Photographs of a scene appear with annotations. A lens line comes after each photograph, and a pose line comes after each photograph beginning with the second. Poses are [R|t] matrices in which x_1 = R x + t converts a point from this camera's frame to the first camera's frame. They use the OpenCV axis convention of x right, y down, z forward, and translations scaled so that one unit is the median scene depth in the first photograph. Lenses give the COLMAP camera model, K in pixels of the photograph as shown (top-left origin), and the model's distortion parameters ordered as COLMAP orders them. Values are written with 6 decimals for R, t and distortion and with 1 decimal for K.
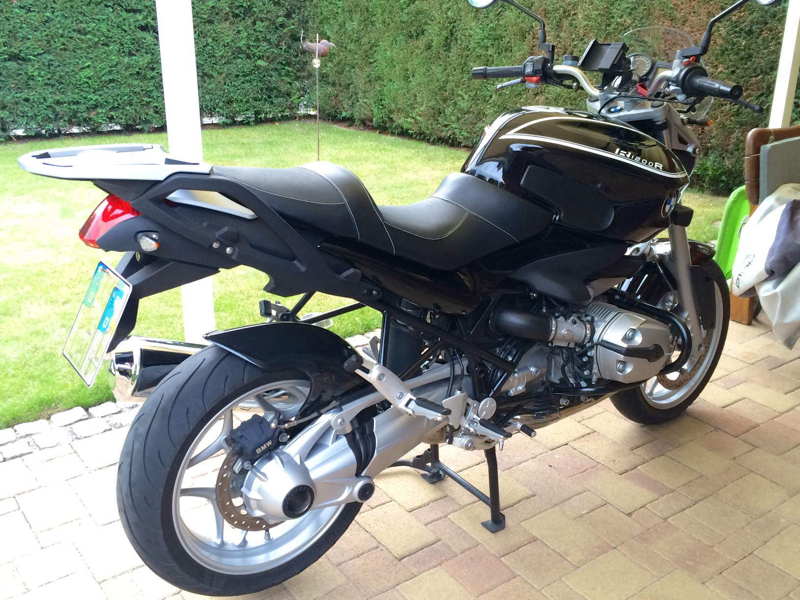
lens RADIAL K [[784.1, 0, 400.0], [0, 784.1, 300.0], [0, 0, 1]] dist [0.004876, 0.001734]
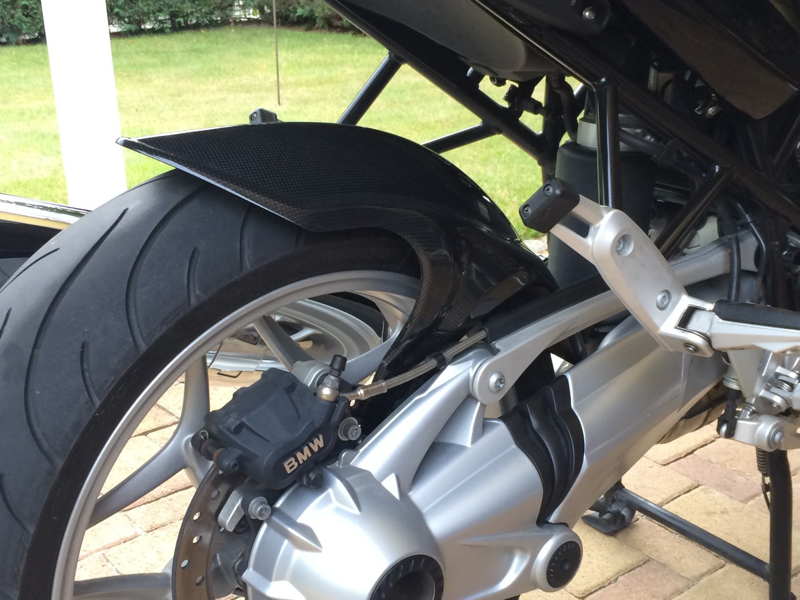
lens RADIAL K [[1064.0, 0, 400.0], [0, 1064.0, 300.0], [0, 0, 1]] dist [-0.002525, 0.043538]
pose [[0.998837, -0.042939, 0.021934, -0.130592], [0.042729, 0.999037, 0.009942, 0.108806], [-0.022340, -0.008993, 0.999710, 0.490566]]
